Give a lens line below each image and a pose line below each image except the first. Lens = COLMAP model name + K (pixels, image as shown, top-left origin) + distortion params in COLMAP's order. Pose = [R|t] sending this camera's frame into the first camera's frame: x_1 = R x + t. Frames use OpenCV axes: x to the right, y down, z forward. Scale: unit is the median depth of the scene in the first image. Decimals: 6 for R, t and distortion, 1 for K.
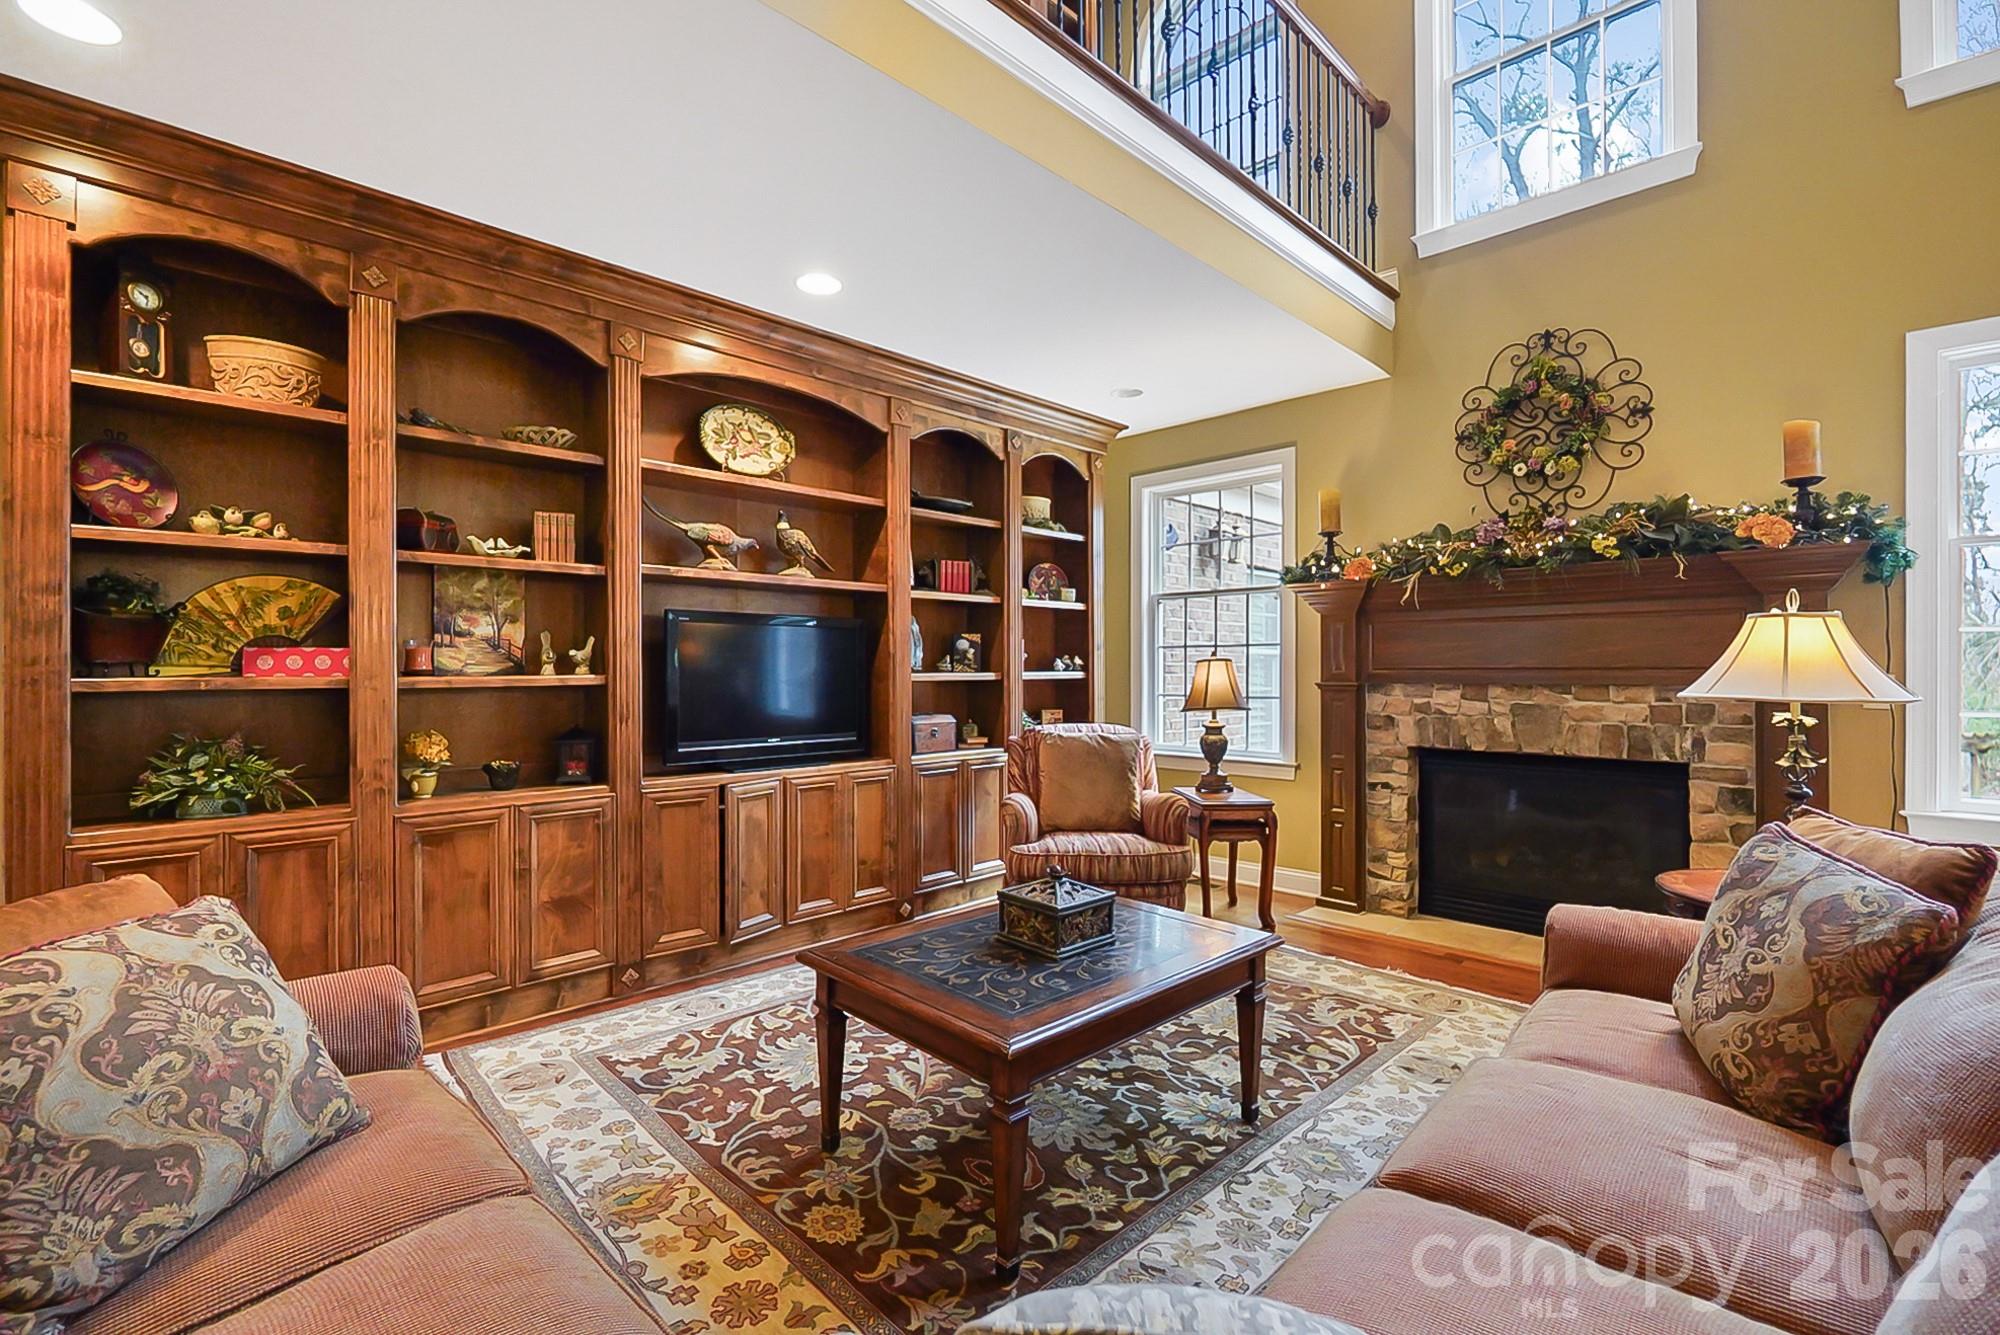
lens RADIAL K [[884.1, 0, 974.5], [0, 884.1, 657.5], [0, 0, 1]] dist [-0.002257, -0.000304]
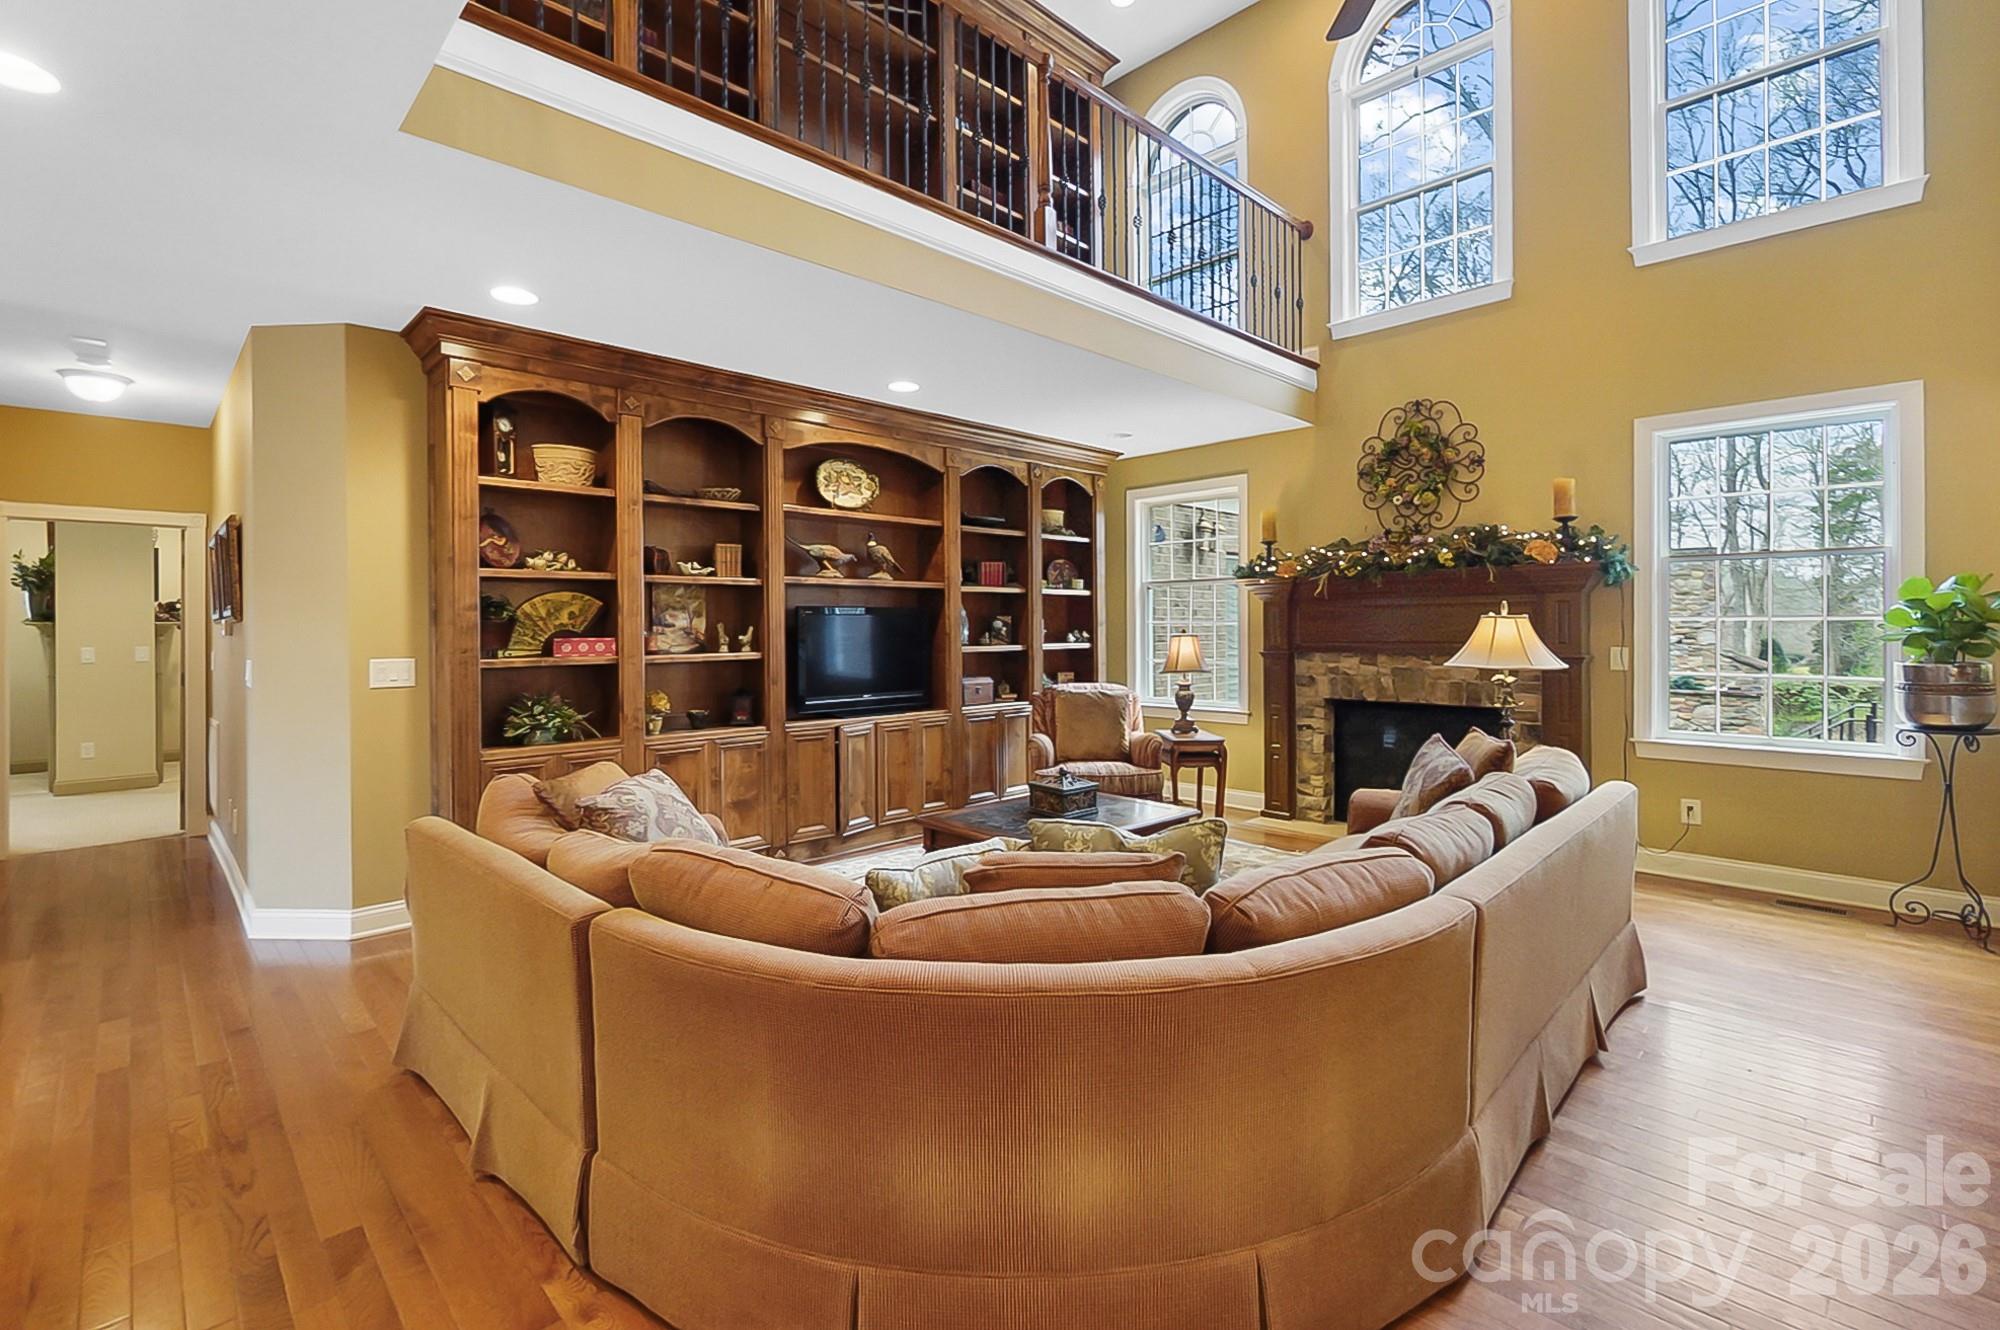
lens RADIAL K [[884.3, 0, 997.1], [0, 884.3, 625.2], [0, 0, 1]] dist [0.000115, -0.000023]
pose [[0.999980, -0.005172, 0.003668, -0.023531], [0.005136, 0.999940, 0.009672, -0.031632], [-0.003718, -0.009652, 0.999947, -0.404829]]
